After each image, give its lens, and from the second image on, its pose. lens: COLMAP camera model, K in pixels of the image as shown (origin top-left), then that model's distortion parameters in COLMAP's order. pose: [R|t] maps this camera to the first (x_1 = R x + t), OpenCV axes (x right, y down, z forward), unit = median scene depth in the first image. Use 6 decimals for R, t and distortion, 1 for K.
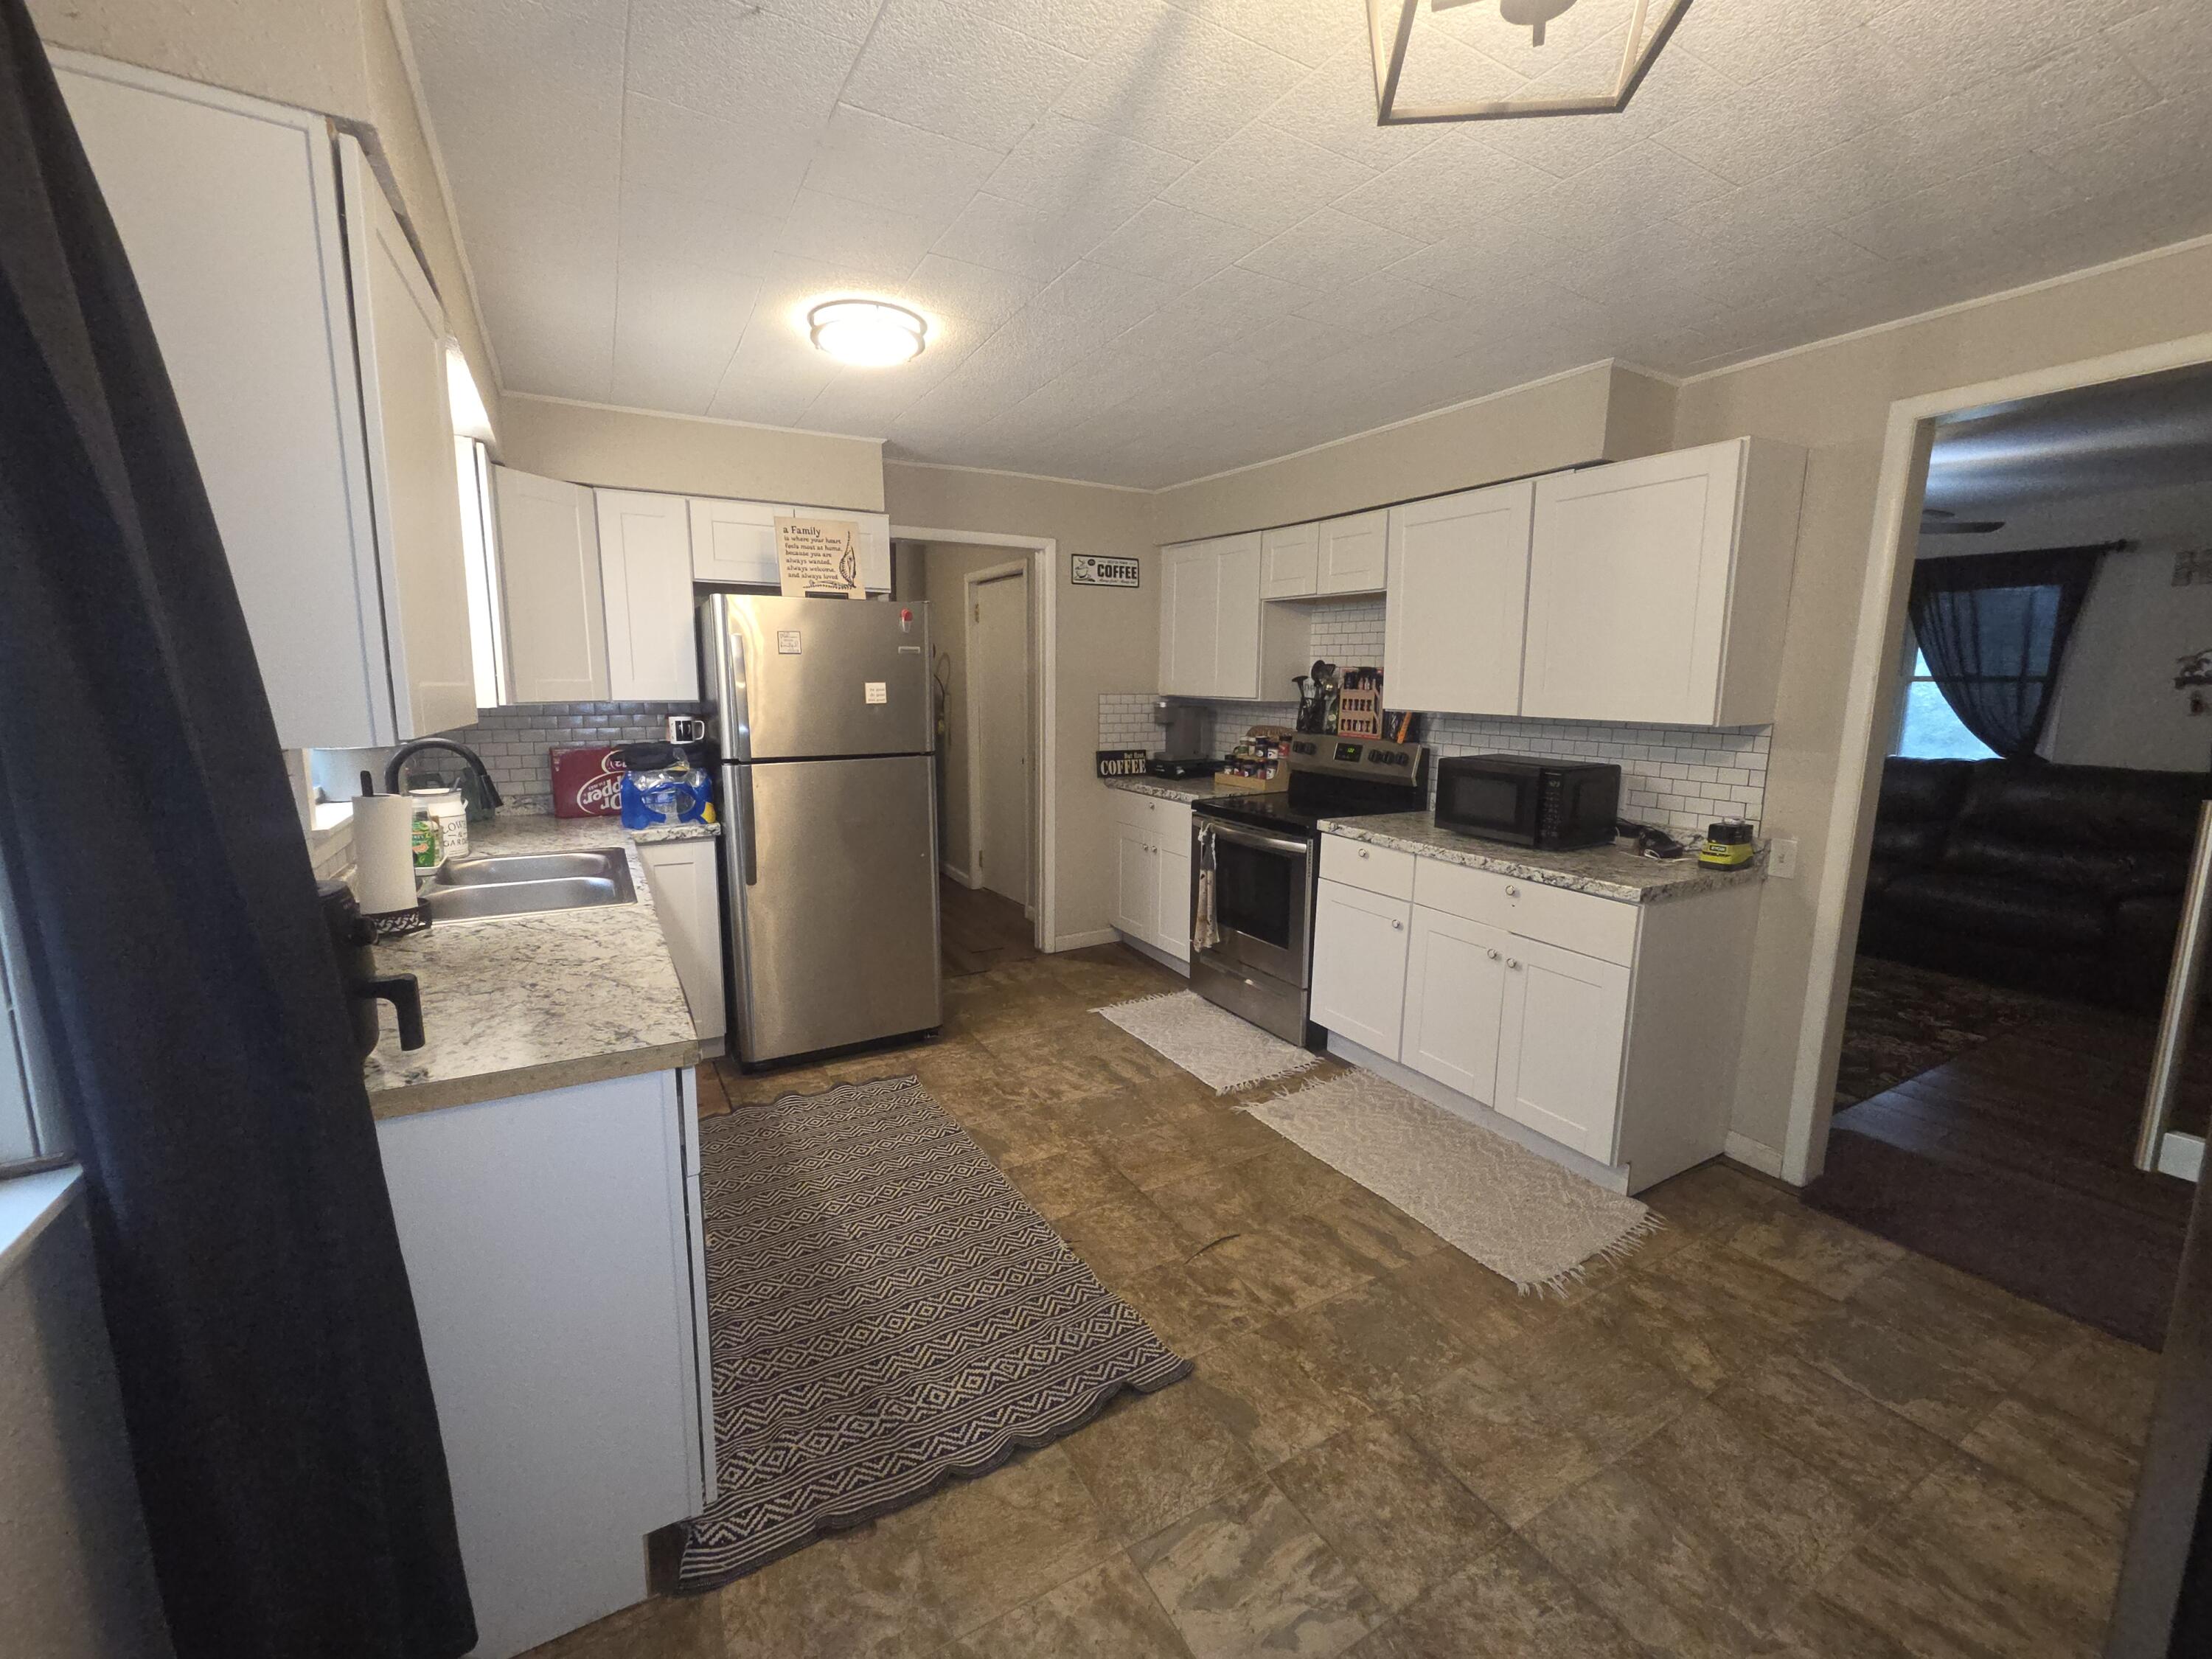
lens RADIAL K [[906.6, 0, 1107.6], [0, 906.6, 819.4], [0, 0, 1]] dist [0.003954, 0.000078]
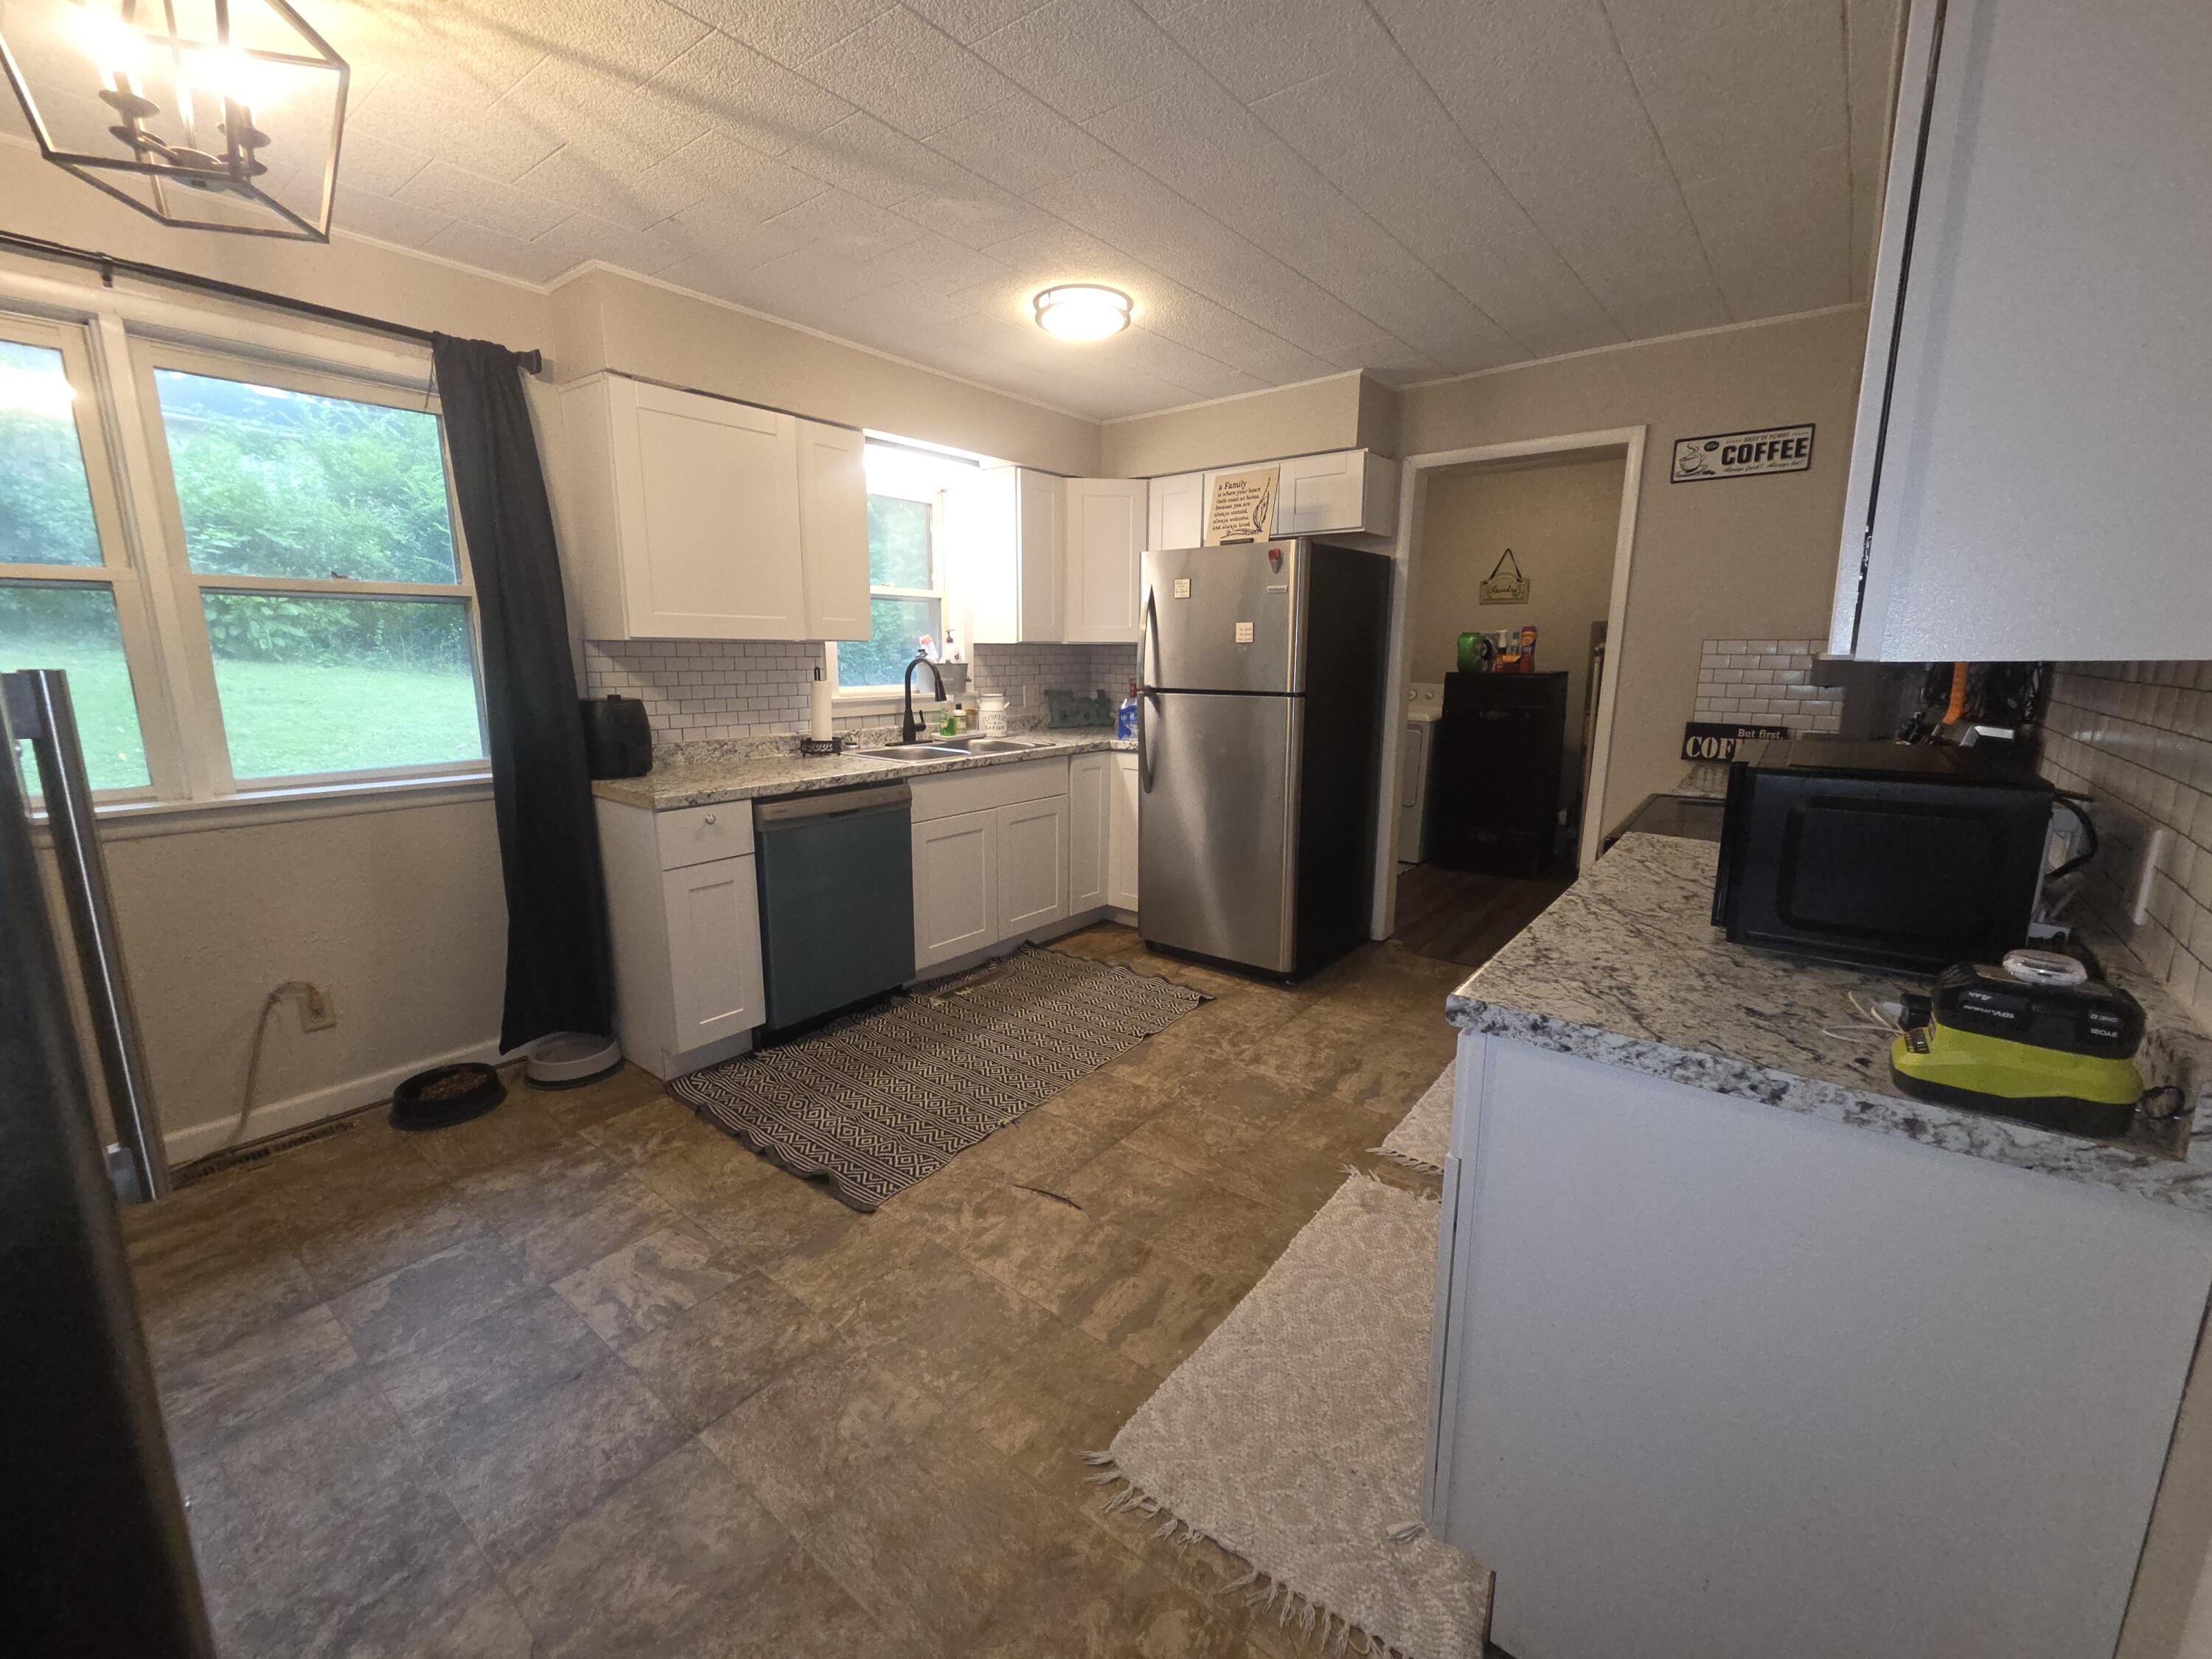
lens RADIAL K [[906.6, 0, 1107.6], [0, 906.6, 819.4], [0, 0, 1]] dist [0.003954, 0.000078]
pose [[0.378294, 0.168543, -0.910213, 0.807153], [-0.142803, 0.982140, 0.122511, -0.039767], [0.914604, 0.083636, 0.395606, 0.549400]]
